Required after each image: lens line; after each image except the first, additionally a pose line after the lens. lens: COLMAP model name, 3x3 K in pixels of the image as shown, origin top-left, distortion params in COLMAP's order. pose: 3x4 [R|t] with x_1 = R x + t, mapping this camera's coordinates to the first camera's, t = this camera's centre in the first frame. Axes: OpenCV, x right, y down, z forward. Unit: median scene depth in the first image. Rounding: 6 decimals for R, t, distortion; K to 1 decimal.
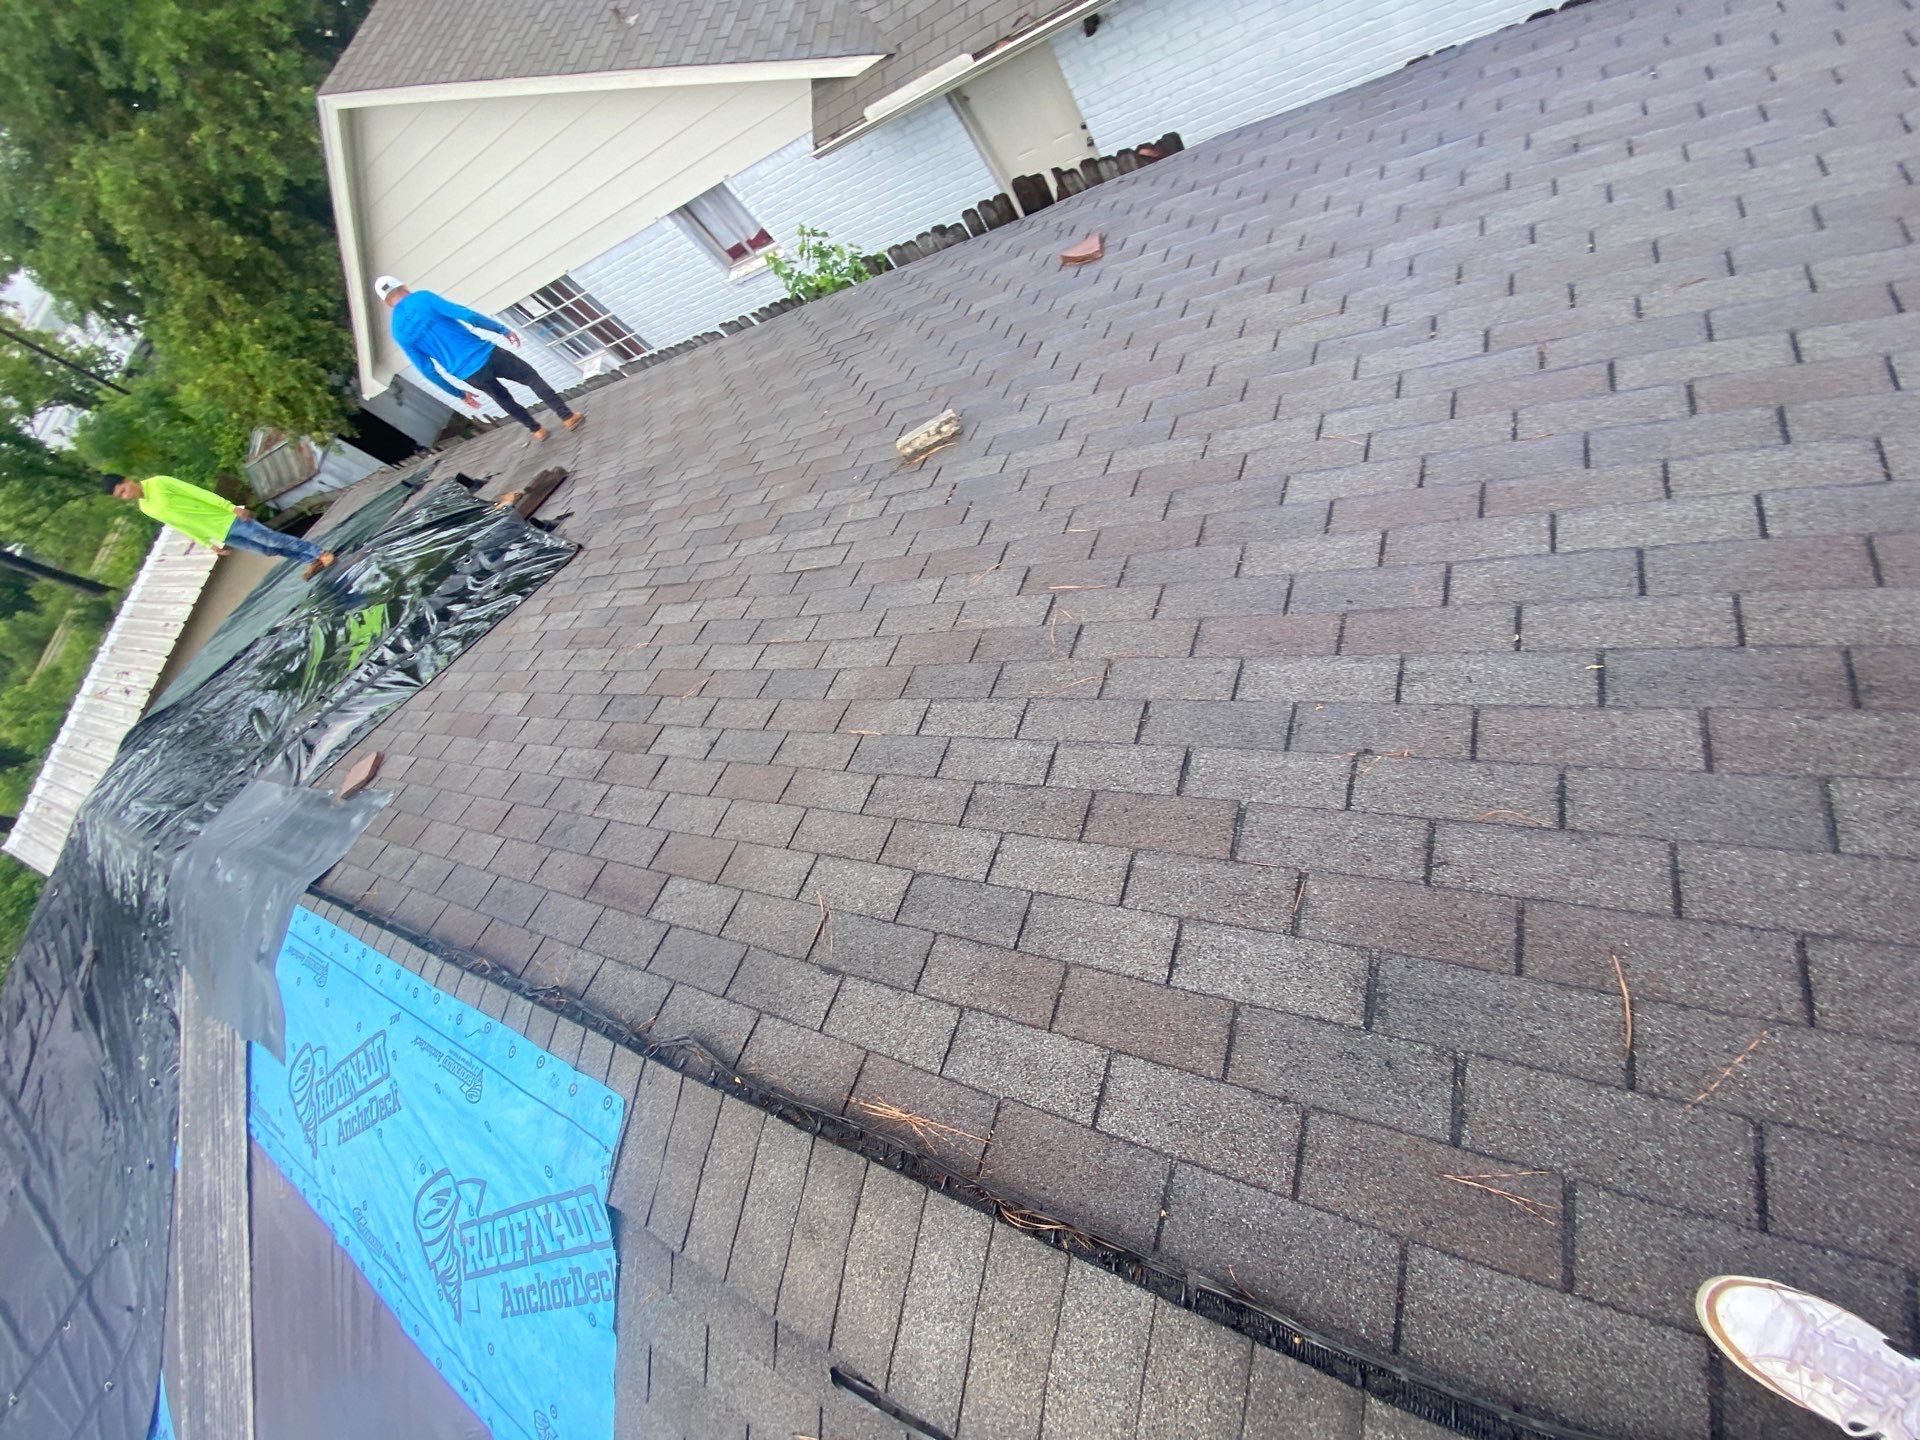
lens RADIAL K [[783.9, 0, 948.3], [0, 783.9, 726.4], [0, 0, 1]] dist [0.008869, -0.014709]
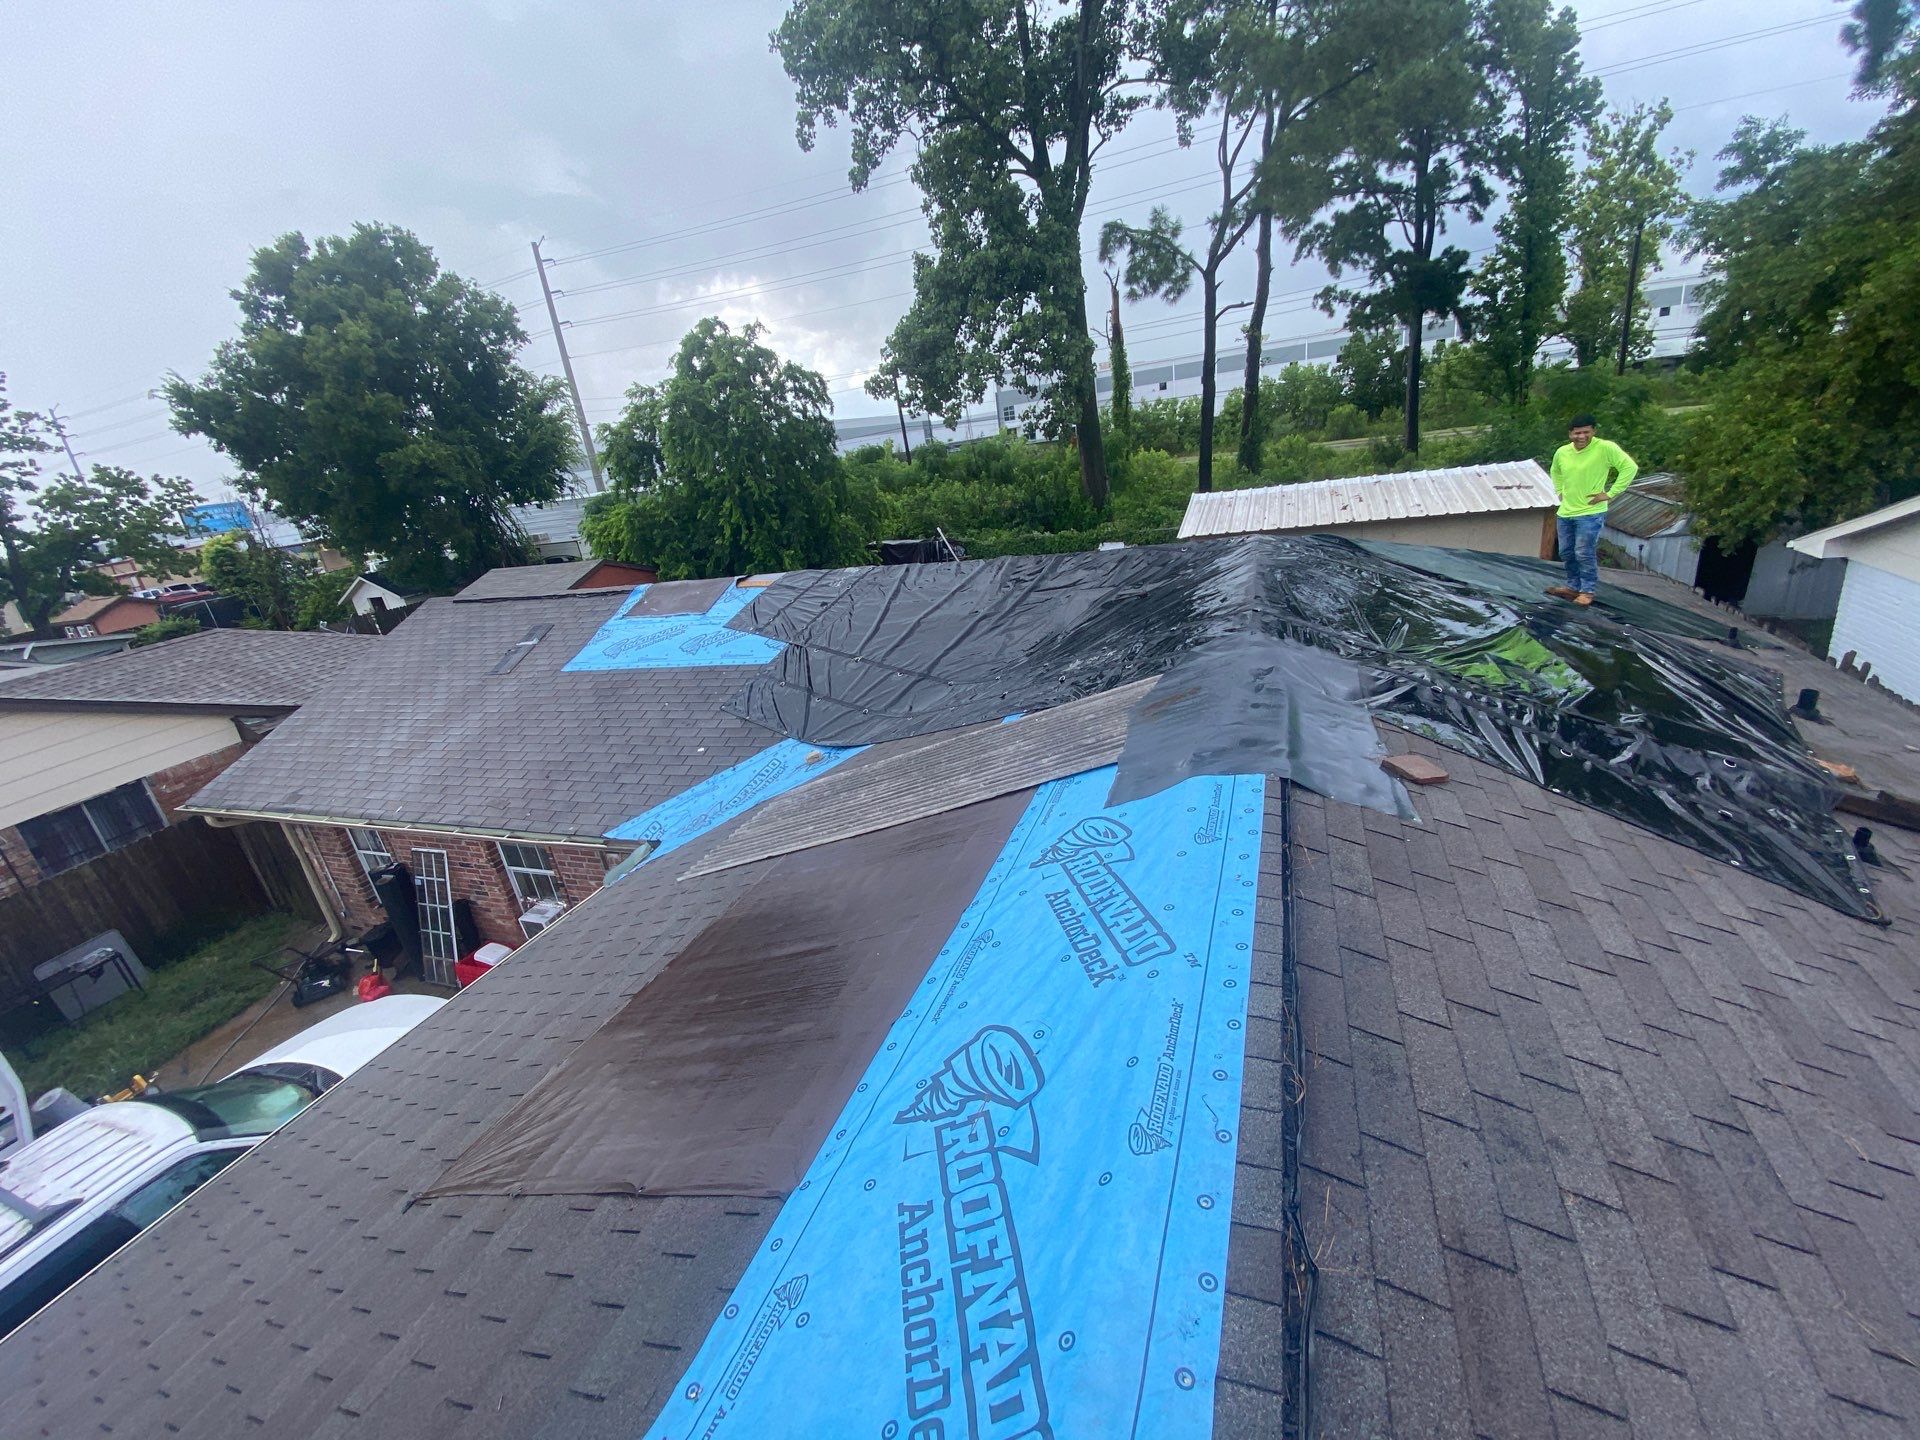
lens RADIAL K [[783.7, 0, 948.0], [0, 783.7, 721.7], [0, 0, 1]] dist [0.009820, -0.016383]
pose [[-0.015241, 0.805141, -0.592887, -0.271783], [-0.833433, 0.317364, 0.452405, 0.086565], [0.552411, 0.501027, 0.666194, 0.107733]]
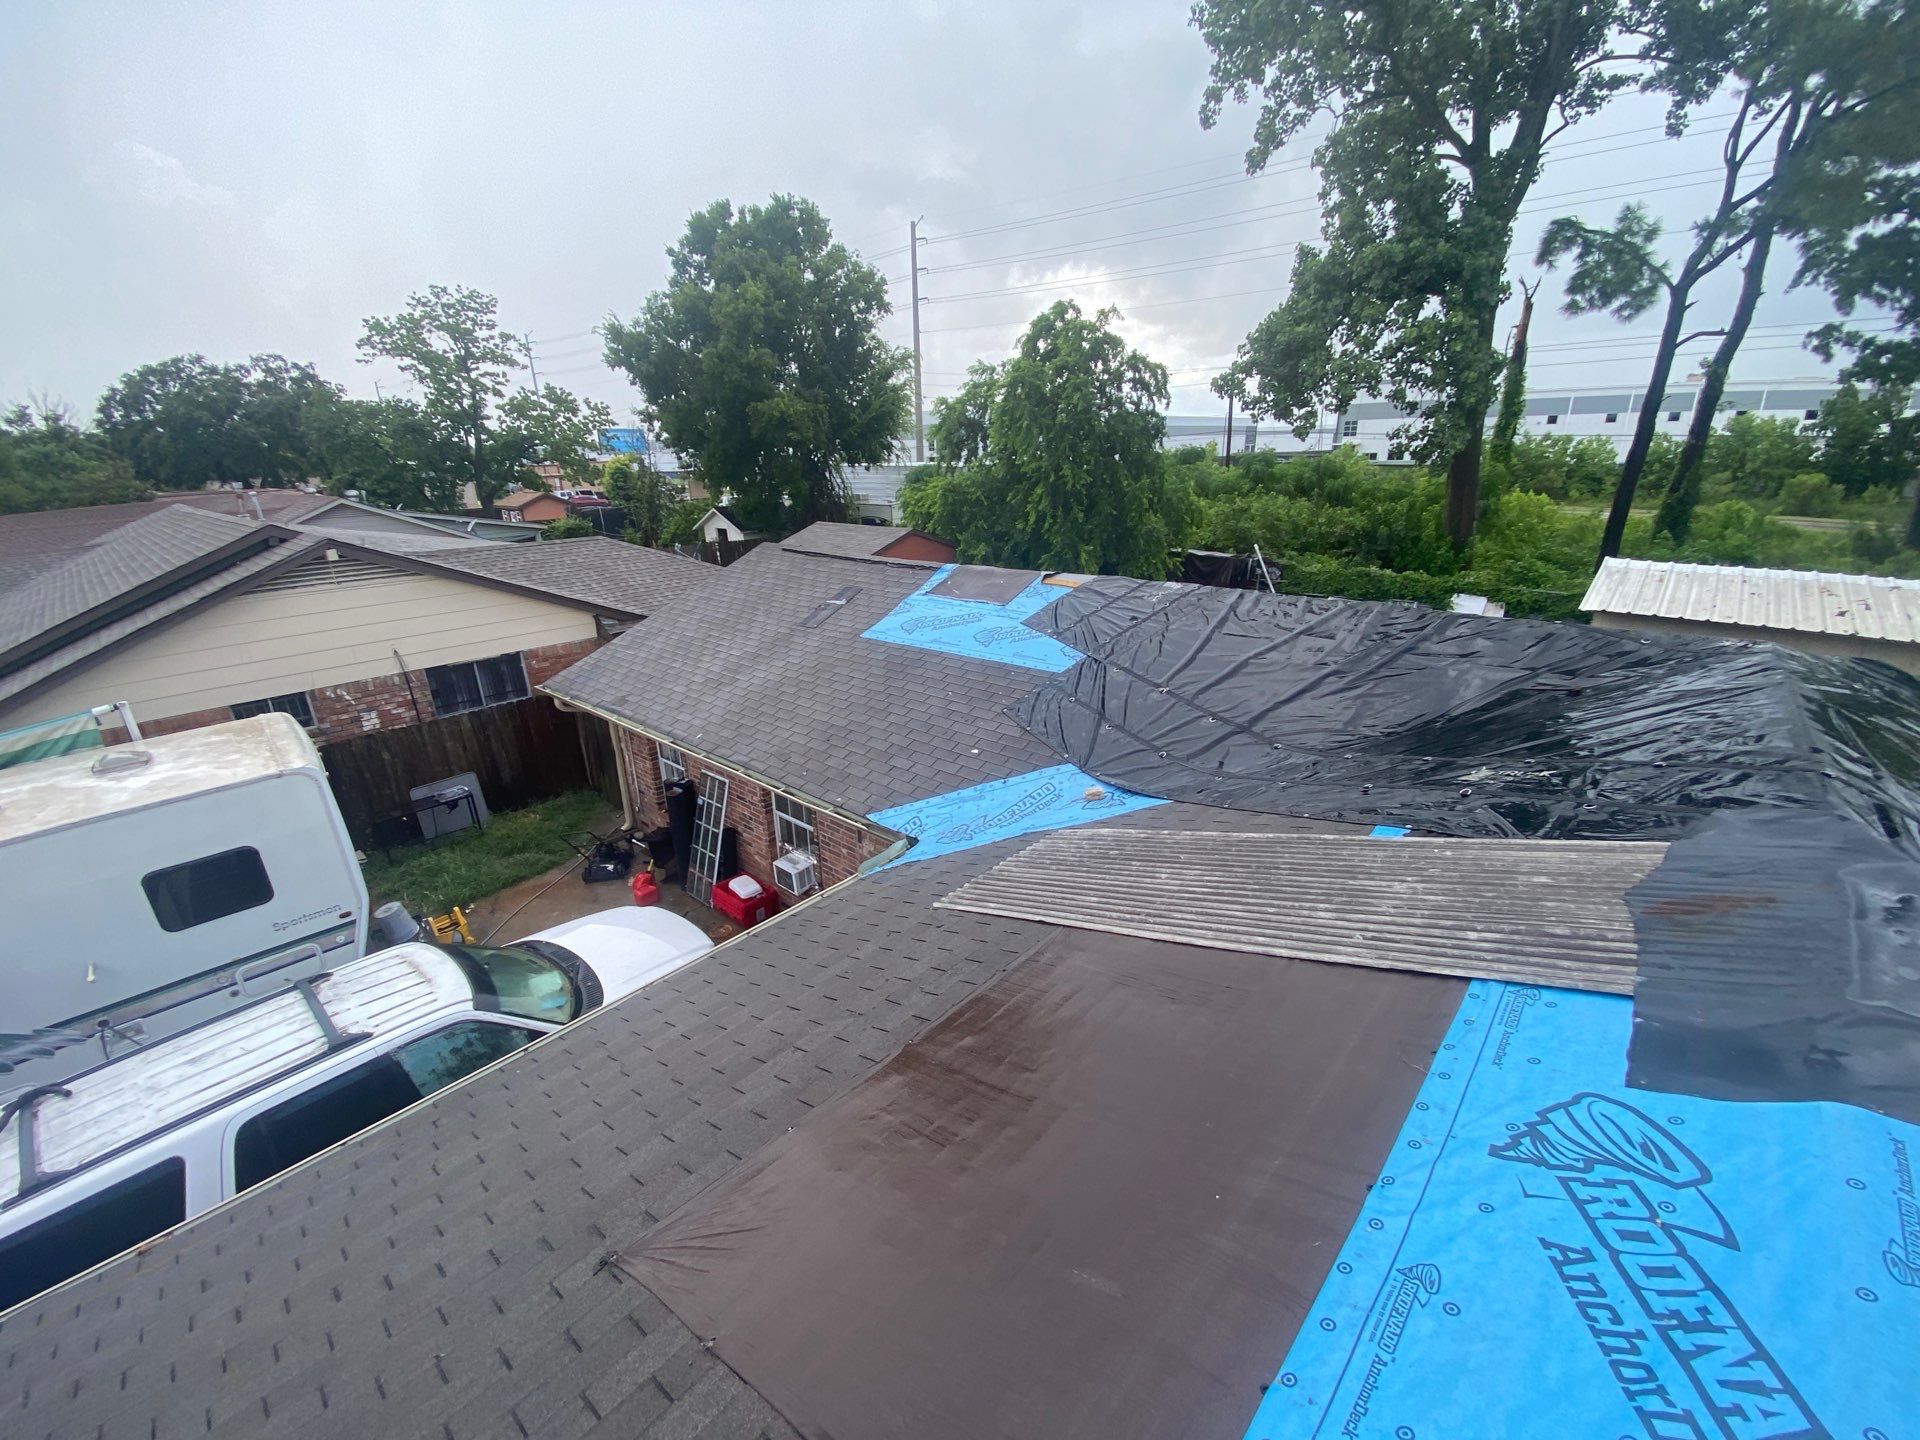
lens RADIAL K [[776.4, 0, 950.4], [0, 776.4, 729.1], [0, 0, 1]] dist [0.011331, -0.015419]
pose [[-0.370983, 0.771046, -0.517552, -0.450330], [-0.707224, 0.126608, 0.695561, 0.289789], [0.601835, 0.624066, 0.498333, 0.126292]]
